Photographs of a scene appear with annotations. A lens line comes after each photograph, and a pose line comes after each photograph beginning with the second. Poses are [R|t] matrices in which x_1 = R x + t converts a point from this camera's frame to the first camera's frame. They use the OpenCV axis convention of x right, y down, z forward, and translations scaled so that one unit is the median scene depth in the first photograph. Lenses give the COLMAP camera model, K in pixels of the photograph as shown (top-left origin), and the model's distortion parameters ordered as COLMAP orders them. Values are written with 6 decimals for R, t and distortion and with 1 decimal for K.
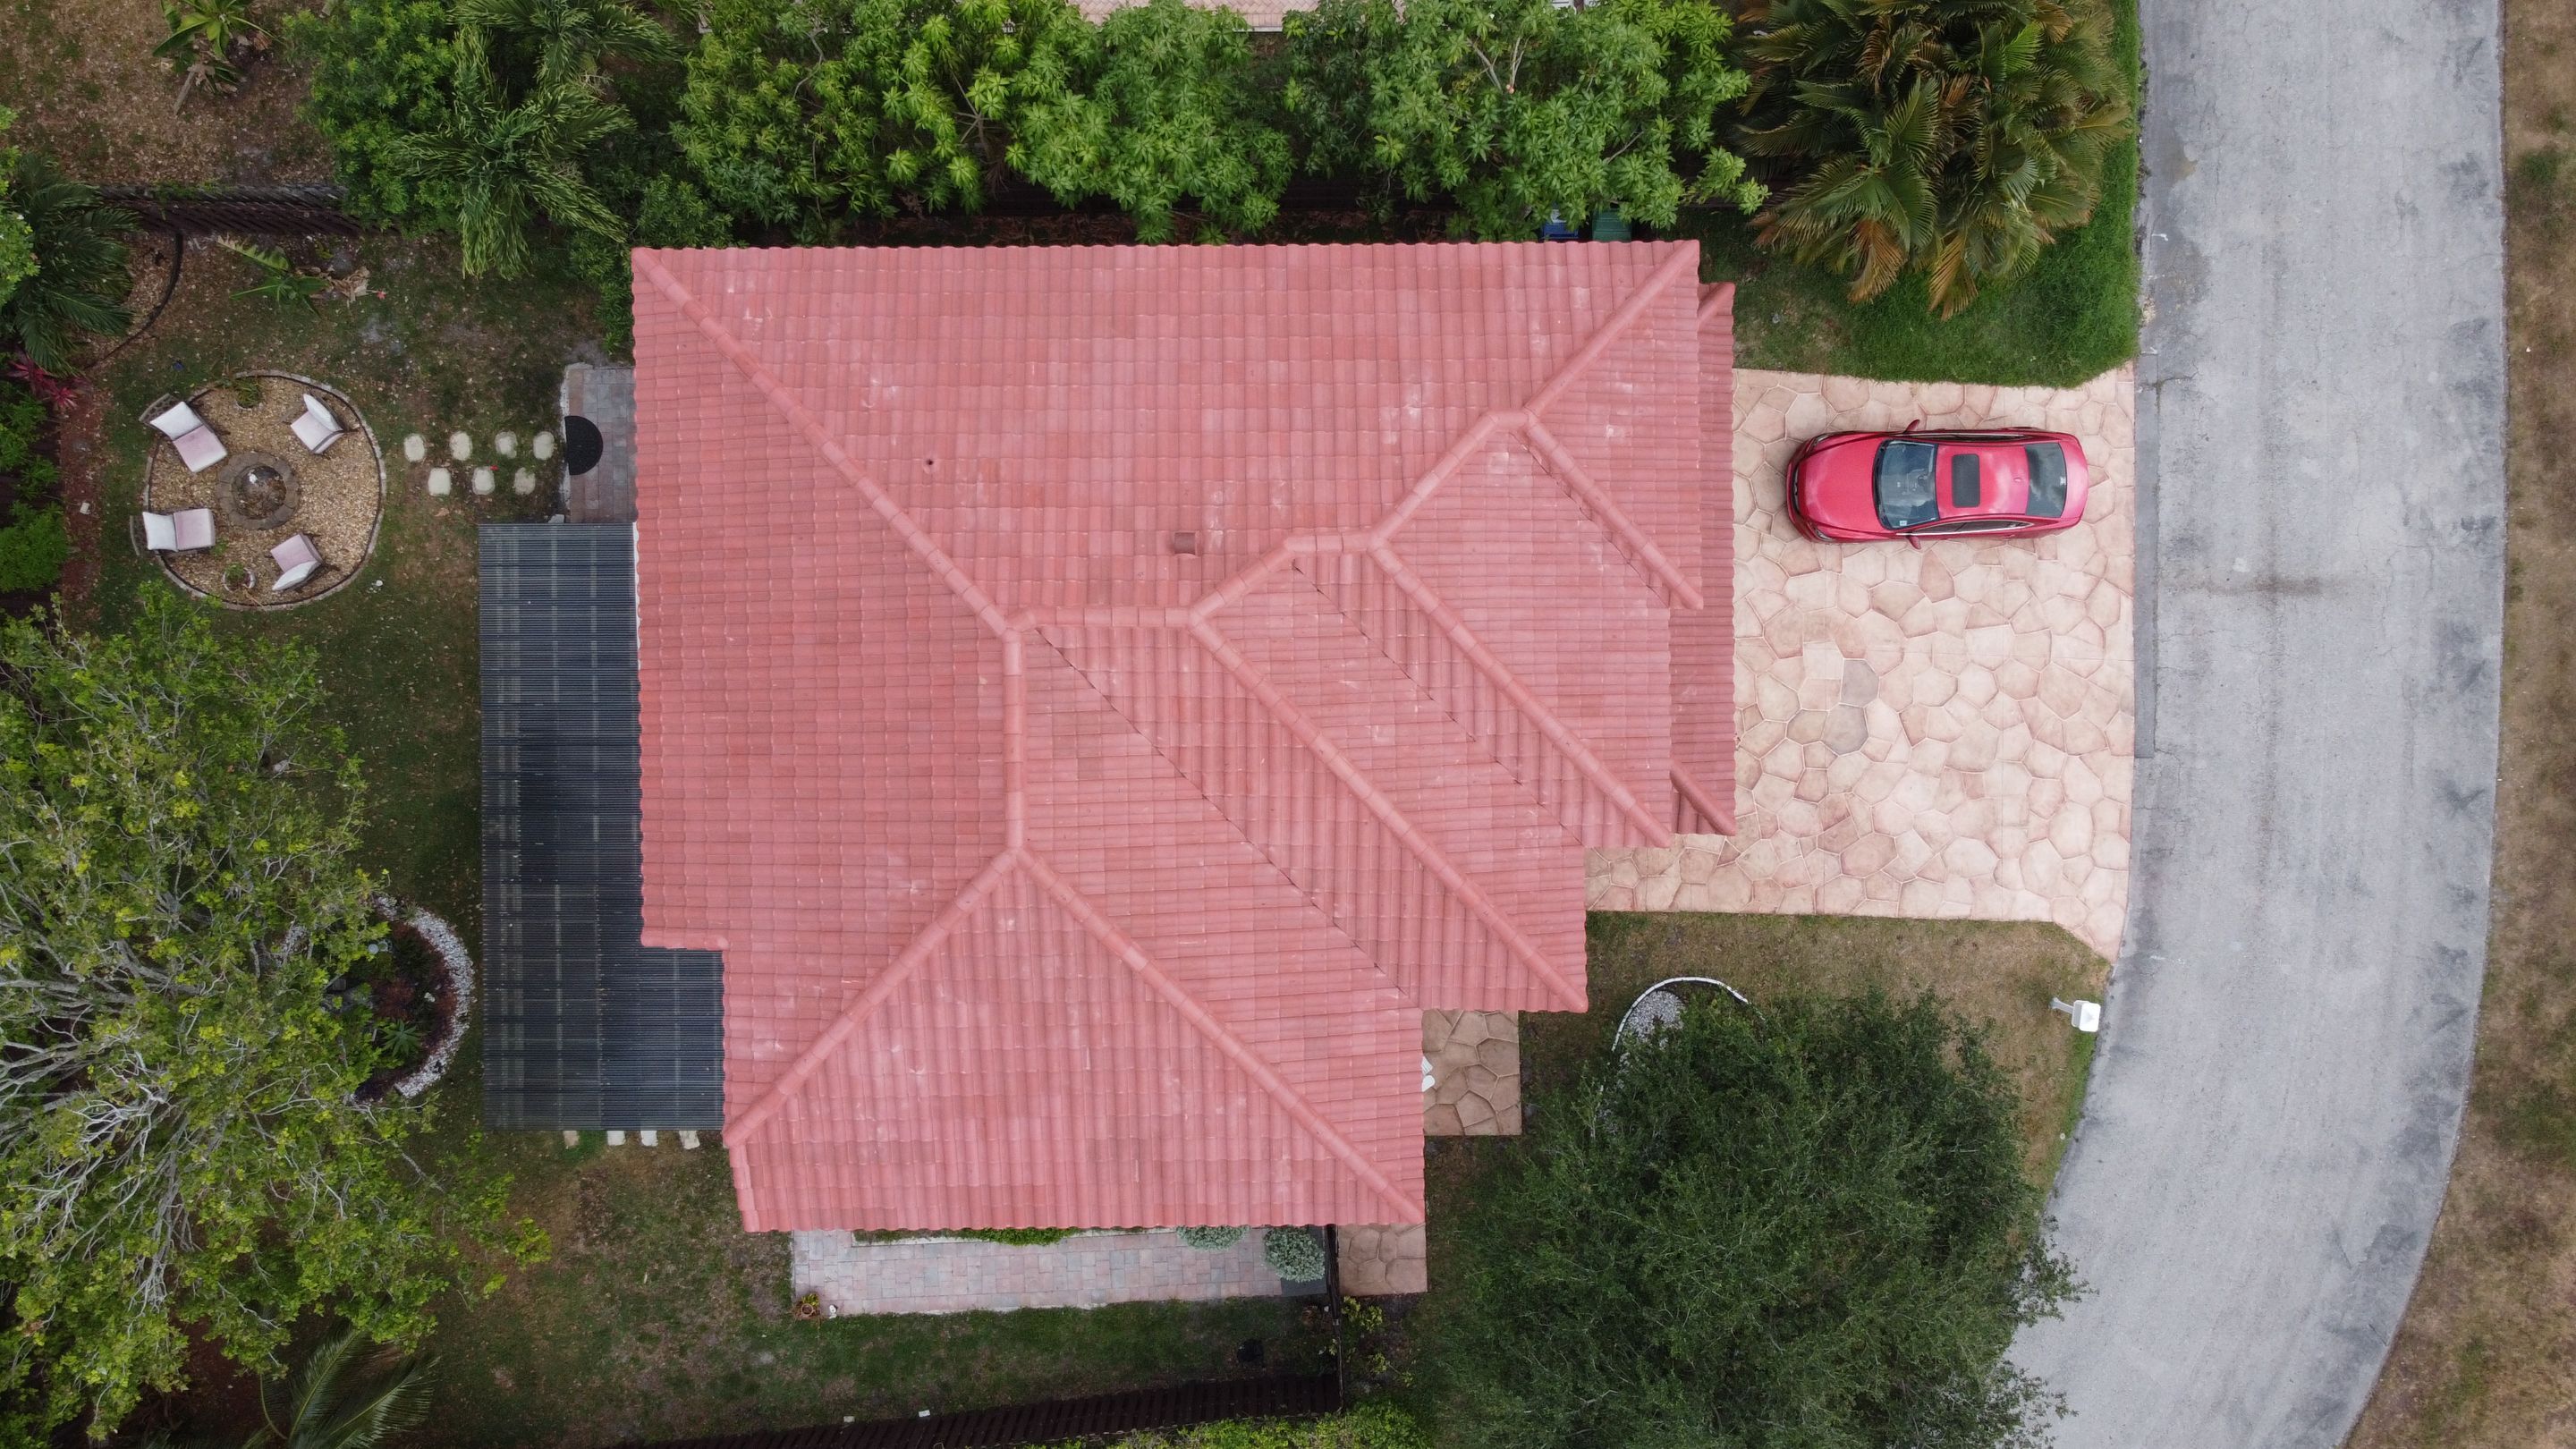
lens RADIAL K [[1960.7, 0, 1281.1], [0, 1960.7, 703.5], [0, 0, 1]] dist [0.003745, -0.012379]
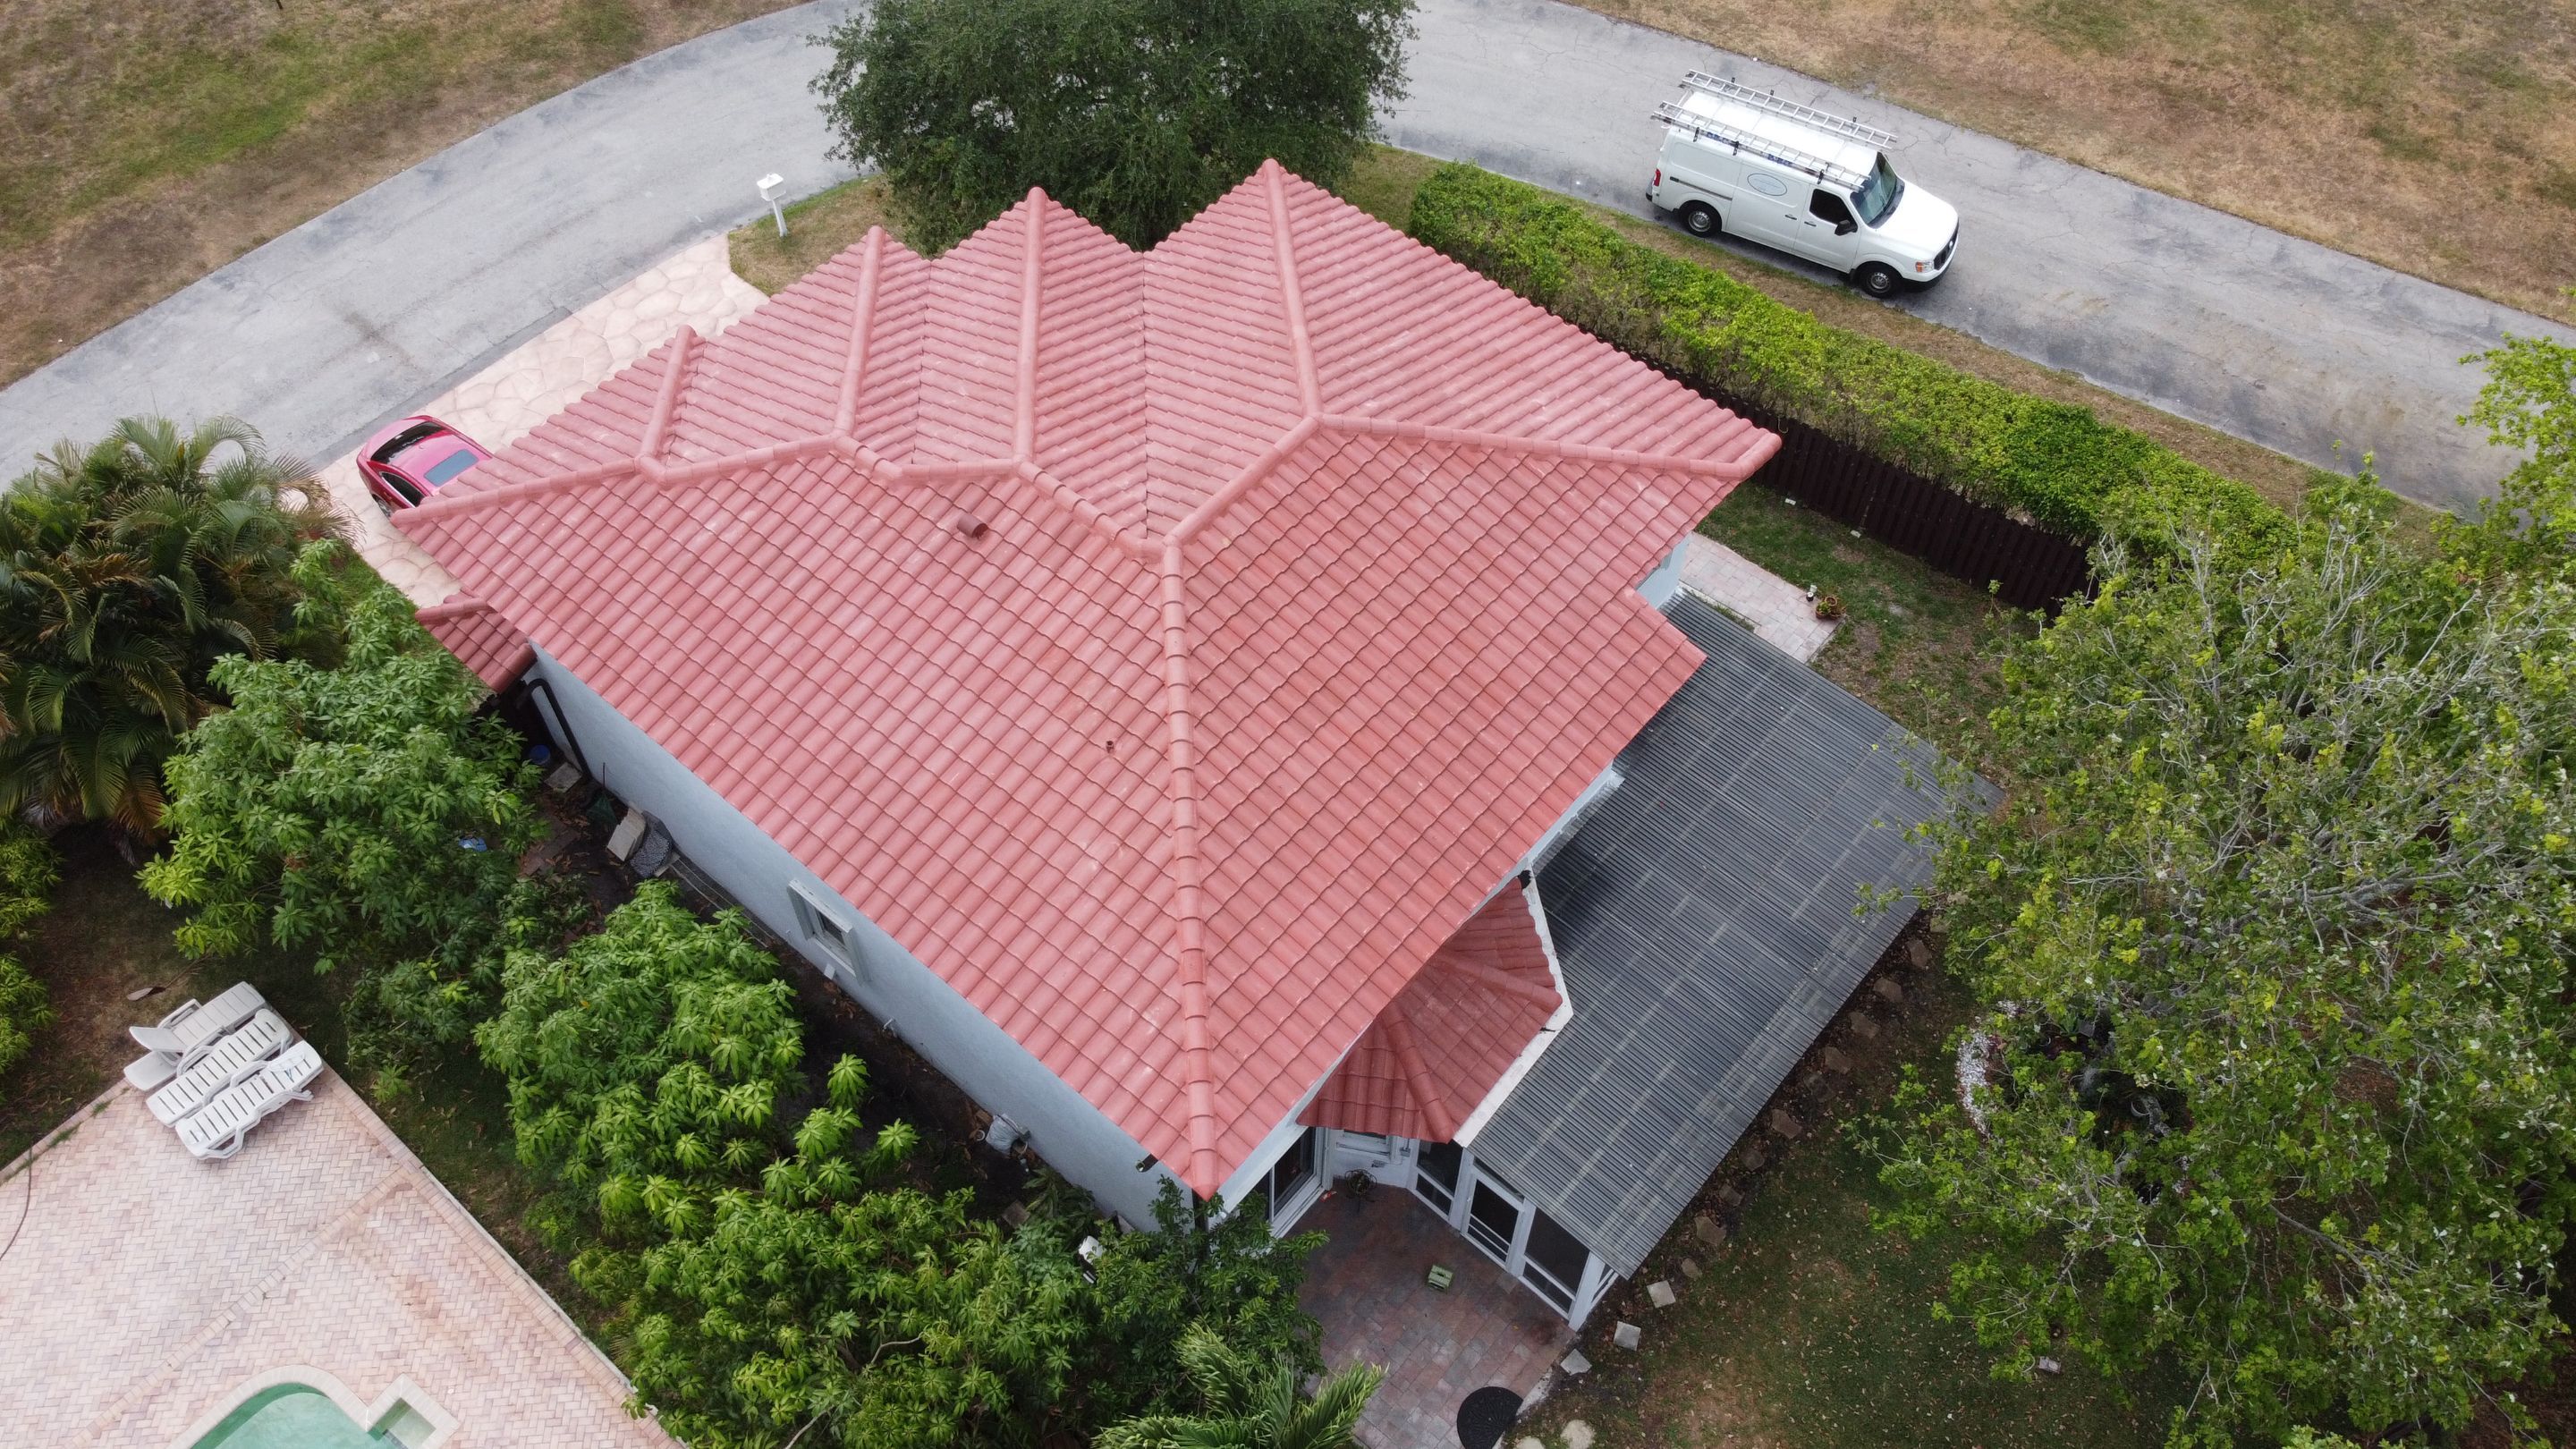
lens RADIAL K [[1960.7, 0, 1281.1], [0, 1960.7, 703.5], [0, 0, 1]] dist [0.003745, -0.012379]
pose [[-0.754473, -0.525302, 0.393483, -0.446495], [0.656330, -0.602710, 0.453840, -0.358546], [-0.001247, 0.600665, 0.799500, 0.226395]]
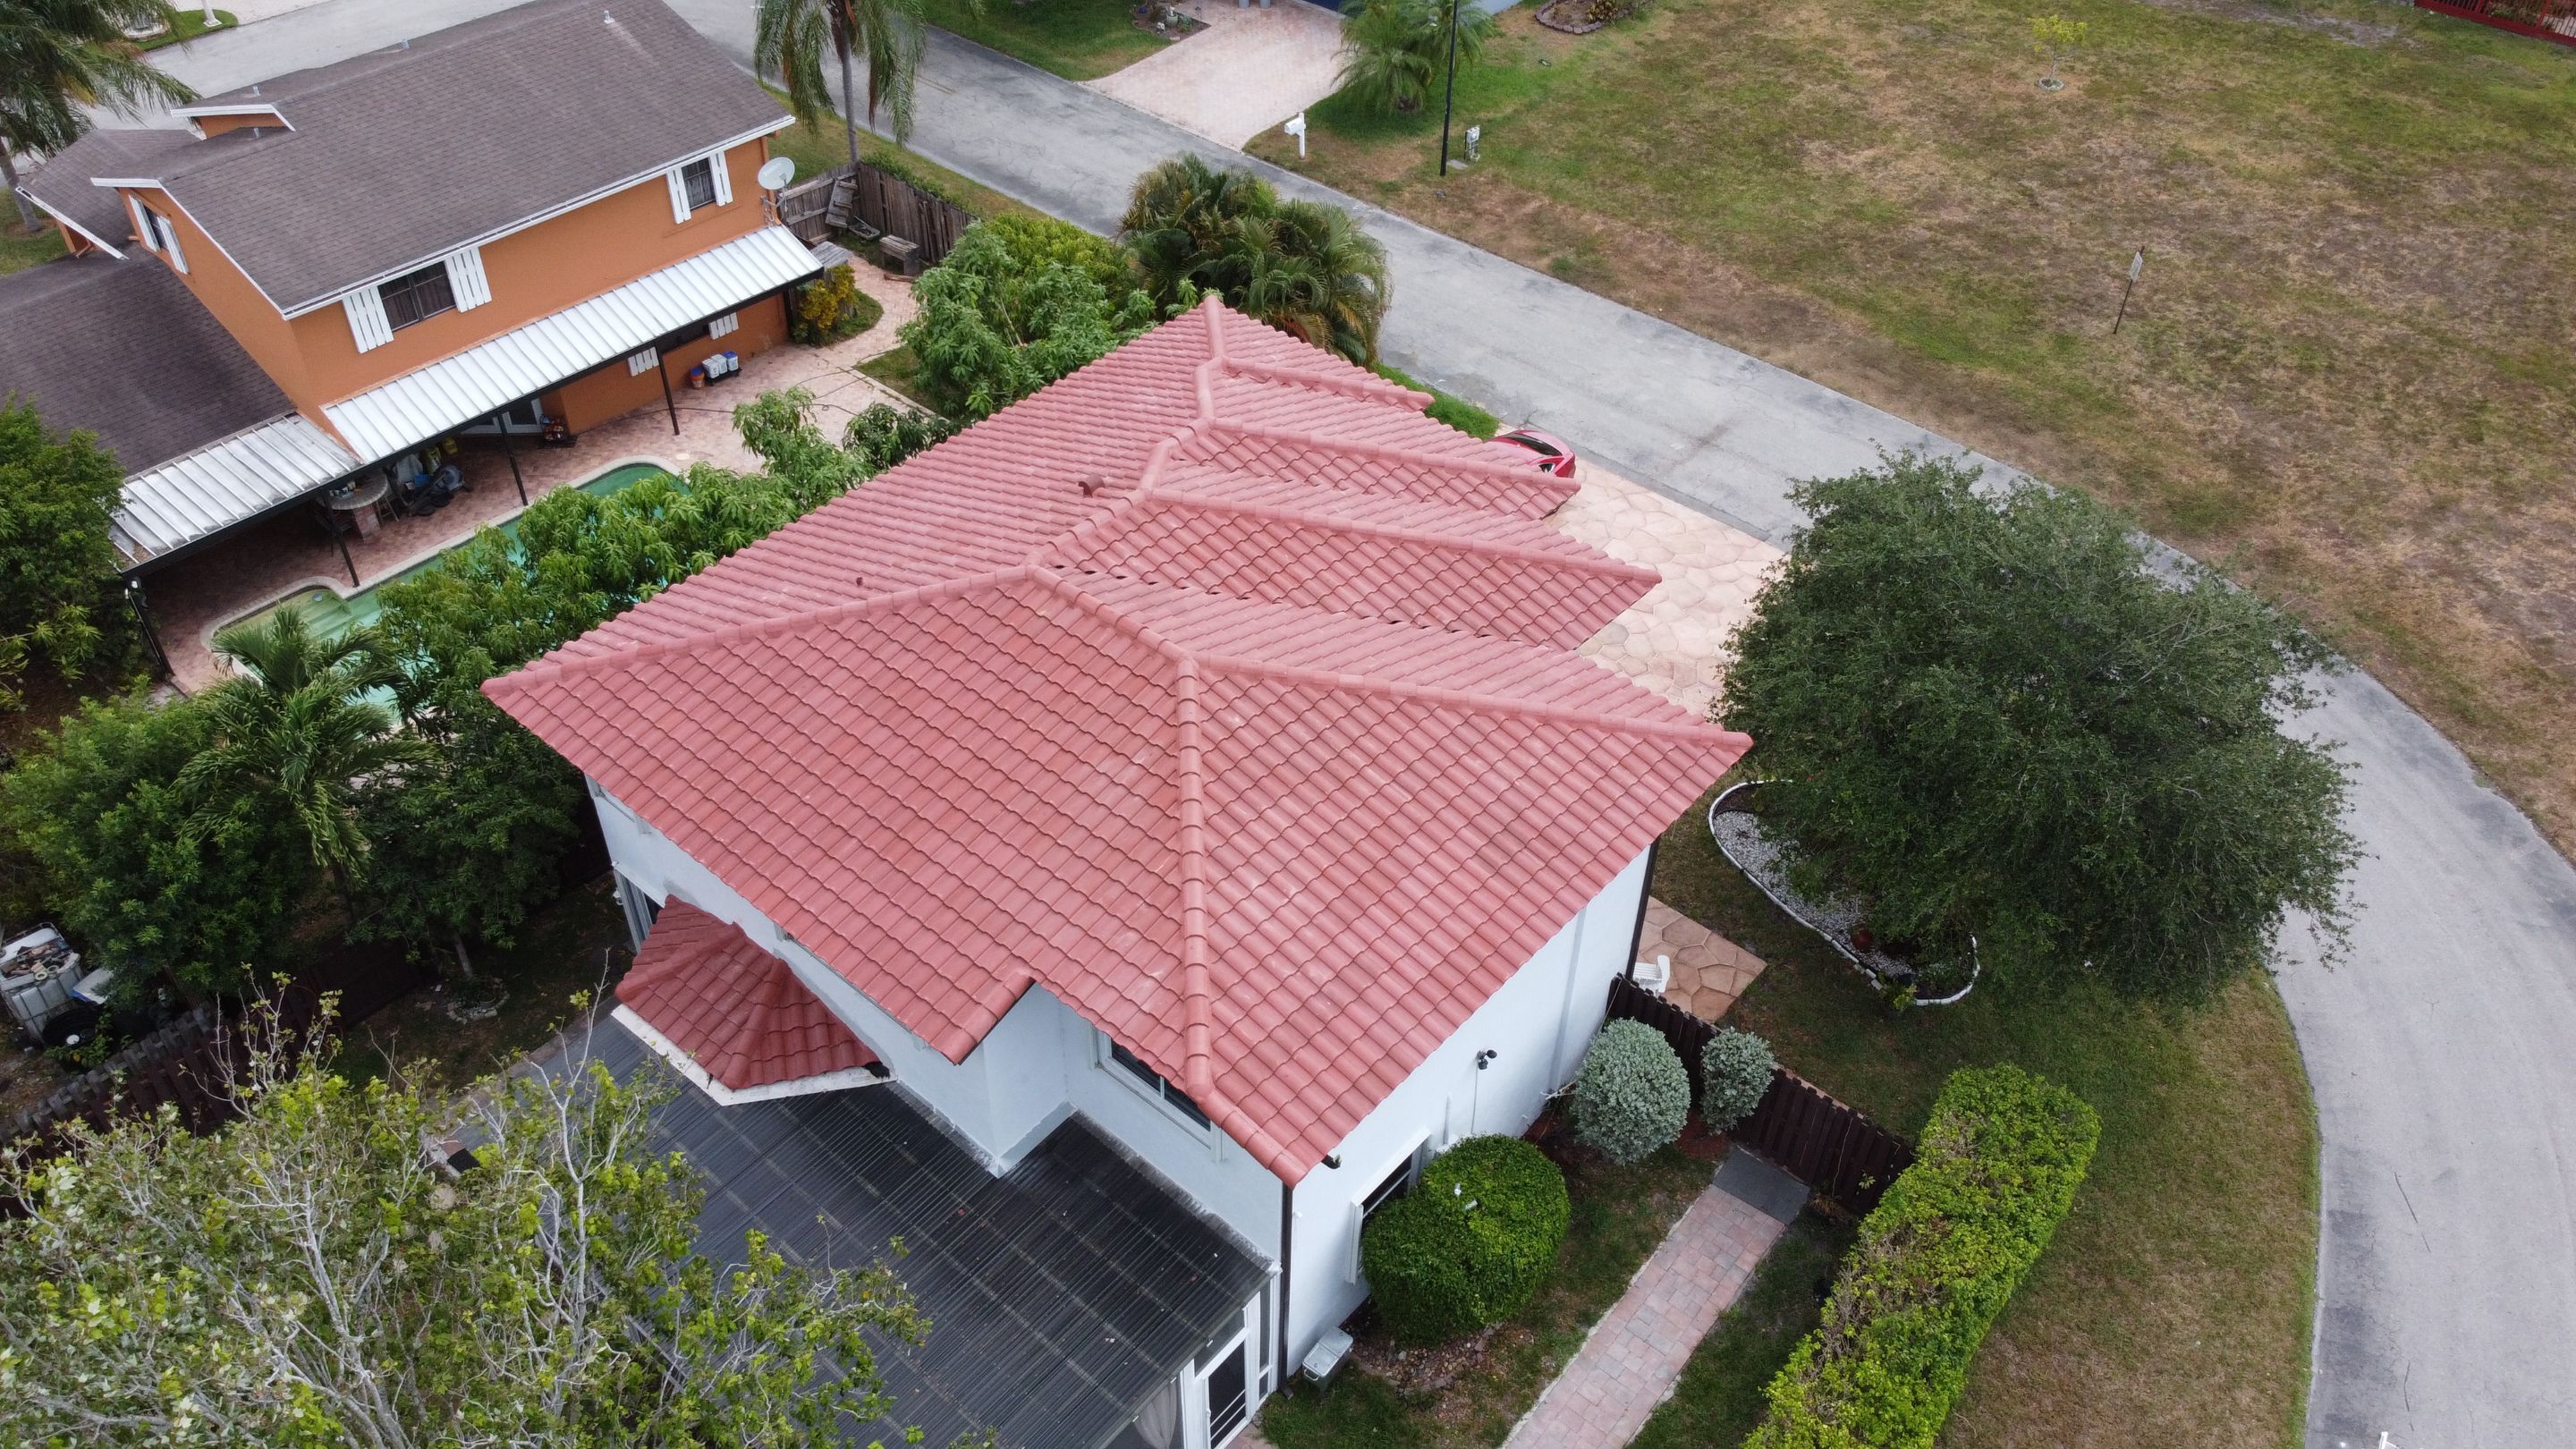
lens RADIAL K [[1960.7, 0, 1281.1], [0, 1960.7, 703.5], [0, 0, 1]] dist [0.003745, -0.012379]
pose [[0.665706, -0.481402, 0.570165, -0.511315], [0.746209, 0.432352, -0.506205, 0.467624], [-0.002824, 0.762446, 0.647046, 0.291575]]
